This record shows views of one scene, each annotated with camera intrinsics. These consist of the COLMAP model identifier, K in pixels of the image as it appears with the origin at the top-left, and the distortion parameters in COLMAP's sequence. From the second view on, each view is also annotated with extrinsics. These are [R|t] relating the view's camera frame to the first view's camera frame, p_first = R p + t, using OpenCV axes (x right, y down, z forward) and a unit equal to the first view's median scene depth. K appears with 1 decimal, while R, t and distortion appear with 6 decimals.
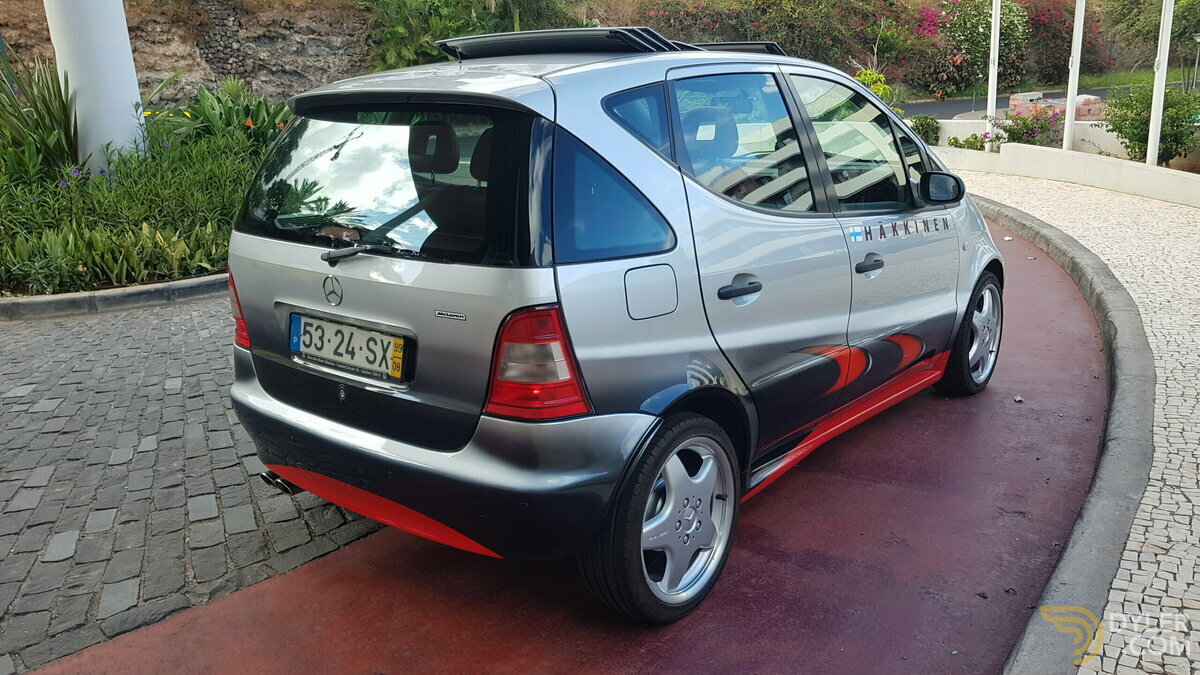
lens RADIAL K [[941.9, 0, 600.6], [0, 941.9, 322.9], [0, 0, 1]] dist [0.071453, -0.138541]
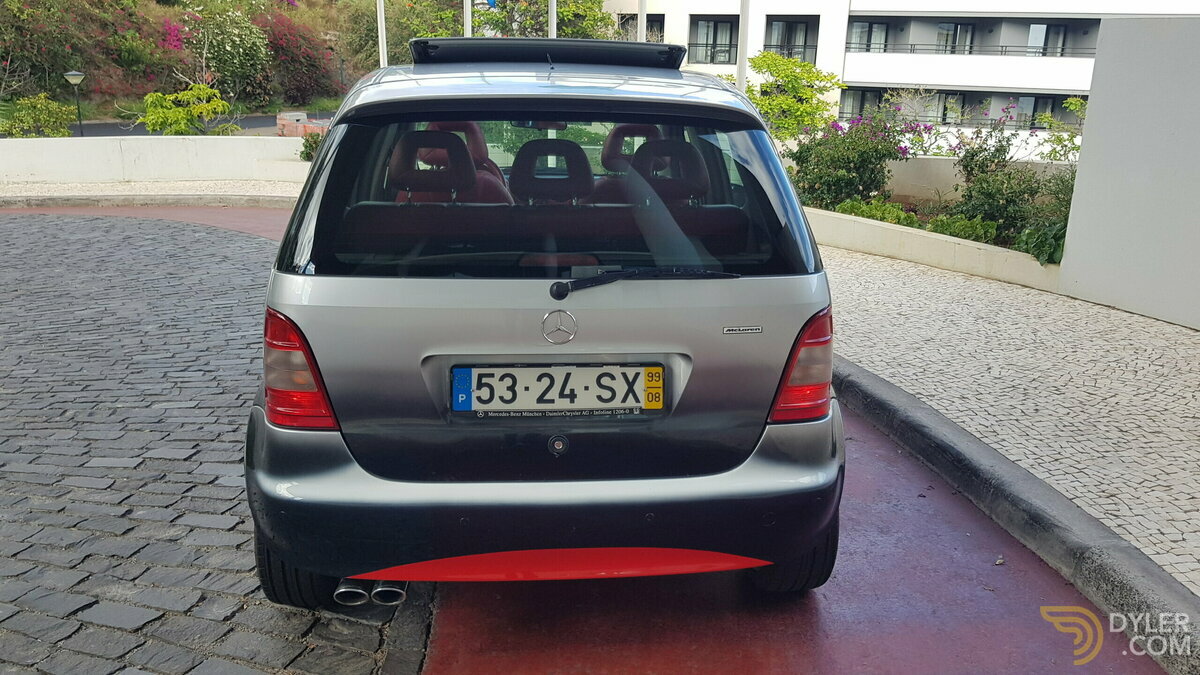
lens RADIAL K [[941.9, 0, 600.6], [0, 941.9, 322.9], [0, 0, 1]] dist [0.071453, -0.138541]
pose [[0.718693, -0.121977, 0.684546, -0.790079], [0.134518, 0.990285, 0.035227, -0.059200], [-0.682192, 0.066767, 0.728118, 0.320192]]
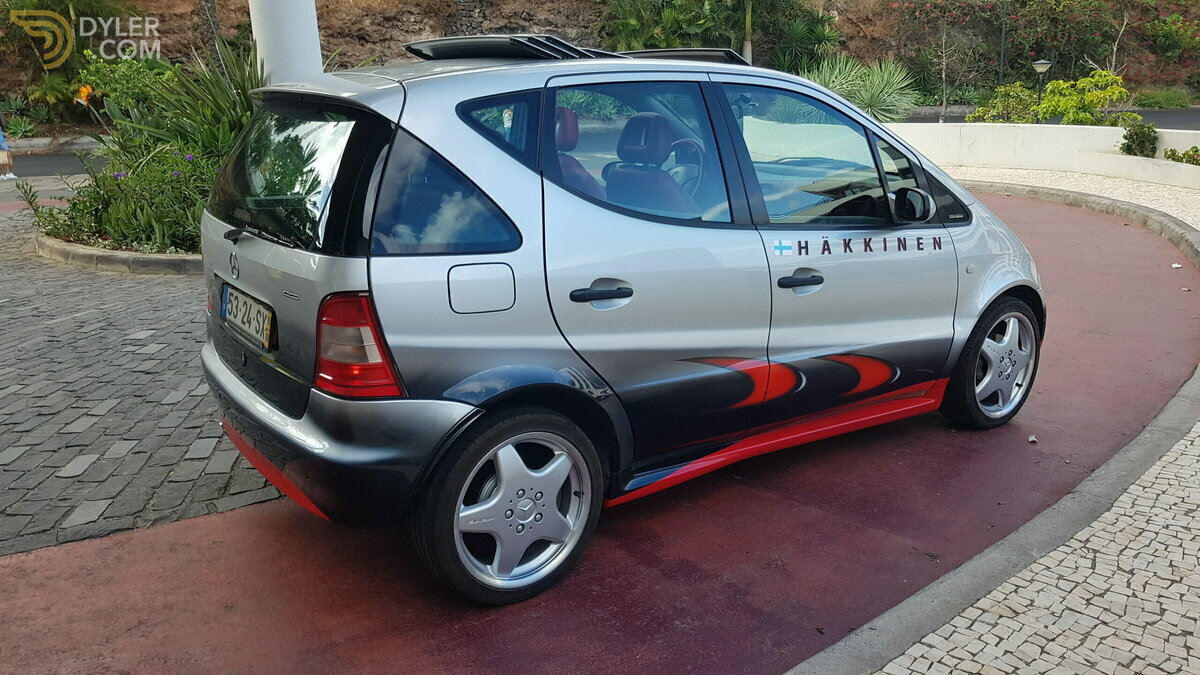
lens RADIAL K [[942.4, 0, 598.0], [0, 942.4, 314.6], [0, 0, 1]] dist [0.054590, -0.085956]
pose [[0.966152, 0.084130, -0.243870, 0.388034], [-0.083895, 0.996410, 0.011367, -0.023566], [0.243950, 0.009477, 0.969741, 0.009550]]
